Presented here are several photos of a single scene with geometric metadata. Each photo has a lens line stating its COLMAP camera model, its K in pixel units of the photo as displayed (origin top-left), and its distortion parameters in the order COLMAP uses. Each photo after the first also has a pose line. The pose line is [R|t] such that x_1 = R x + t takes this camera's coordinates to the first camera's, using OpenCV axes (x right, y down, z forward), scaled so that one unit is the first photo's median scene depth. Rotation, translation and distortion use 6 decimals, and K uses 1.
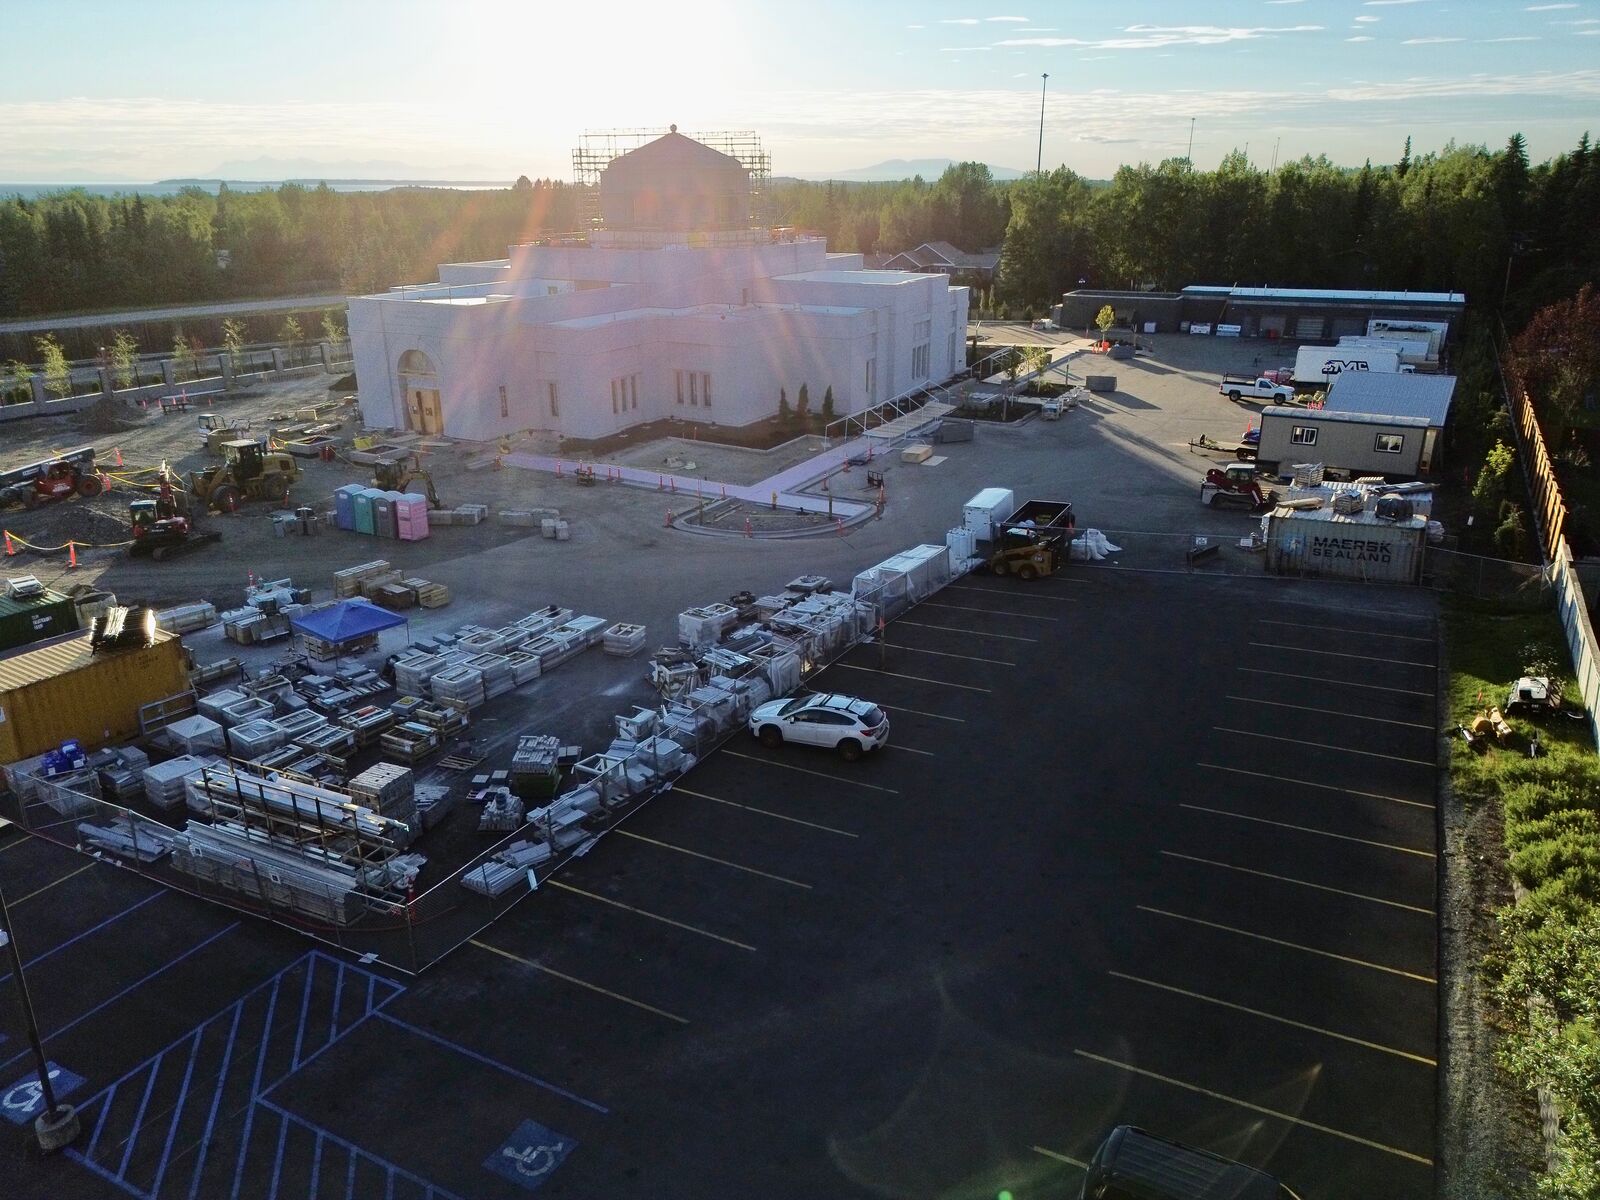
lens RADIAL K [[1129.2, 0, 800.0], [0, 1129.2, 600.0], [0, 0, 1]] dist [0.069085, -0.056764]
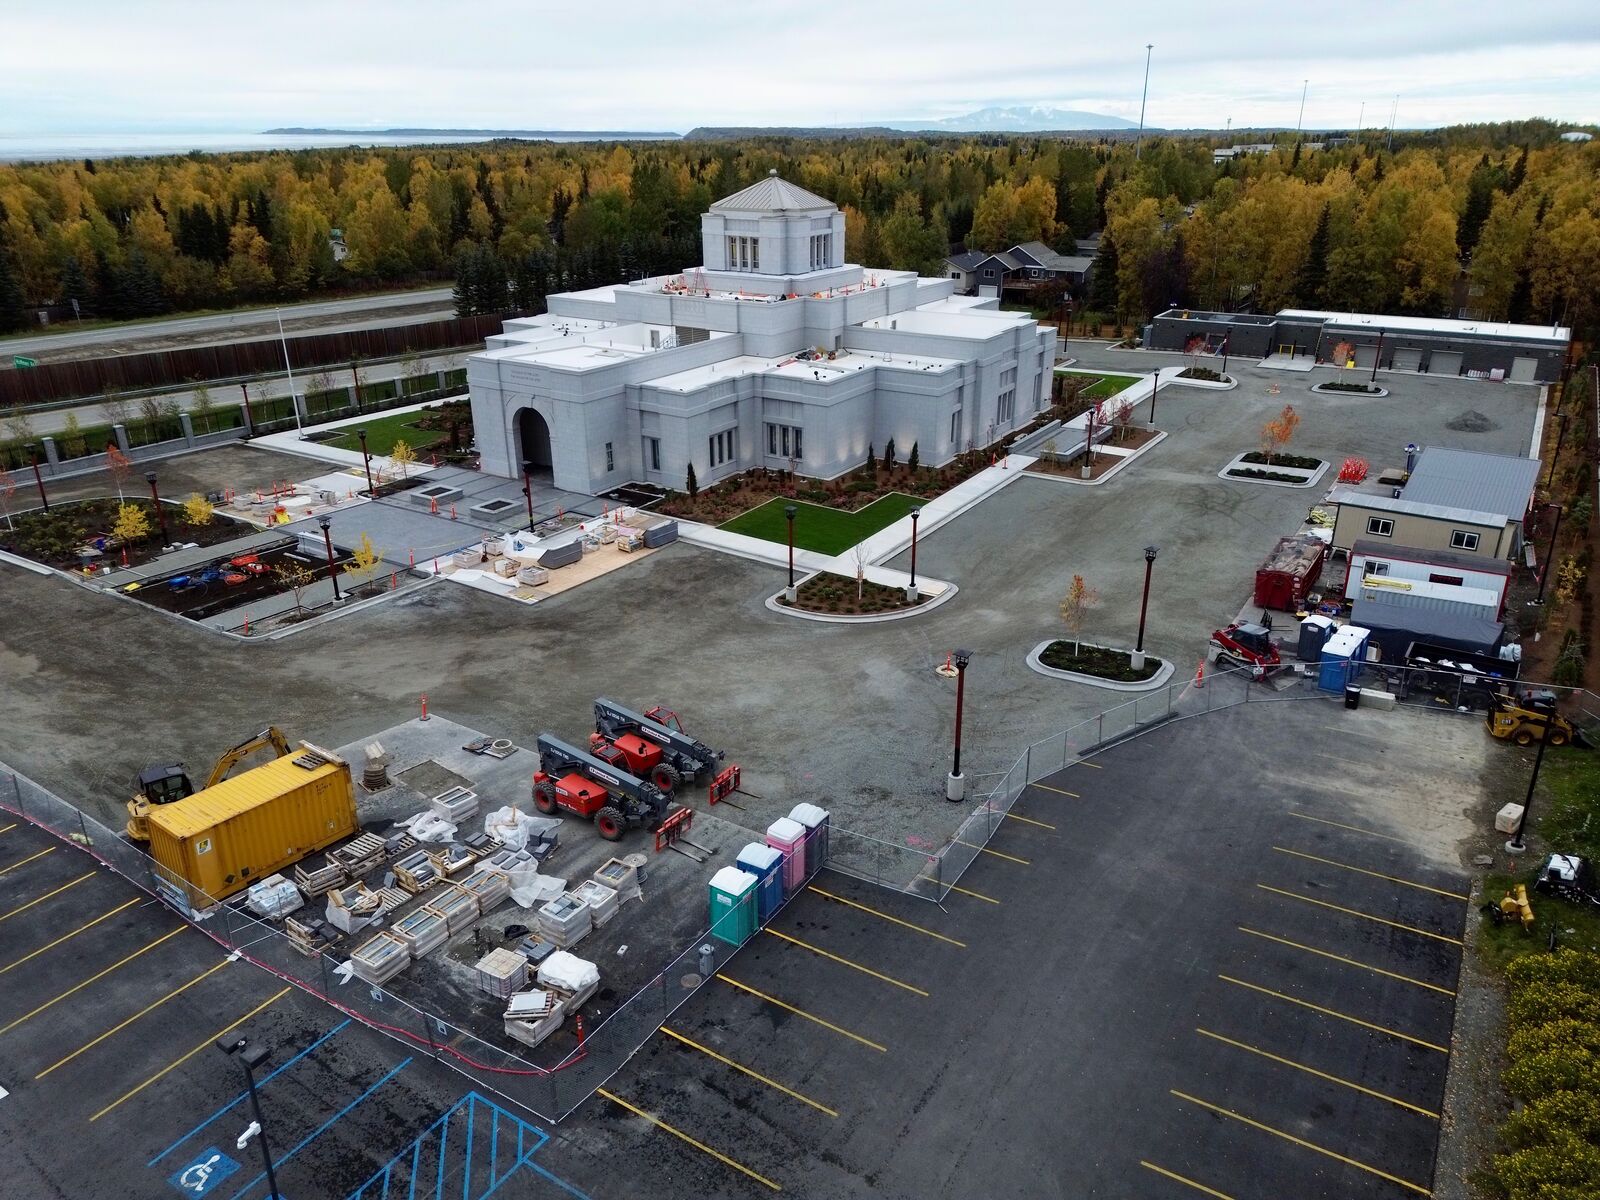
lens RADIAL K [[1125.2, 0, 800.0], [0, 1125.2, 600.0], [0, 0, 1]] dist [0.078017, -0.071872]
pose [[0.997099, 0.030608, -0.069685, -0.005706], [-0.027793, 0.998772, 0.041021, -0.135410], [0.070855, -0.038965, 0.996725, -0.078444]]
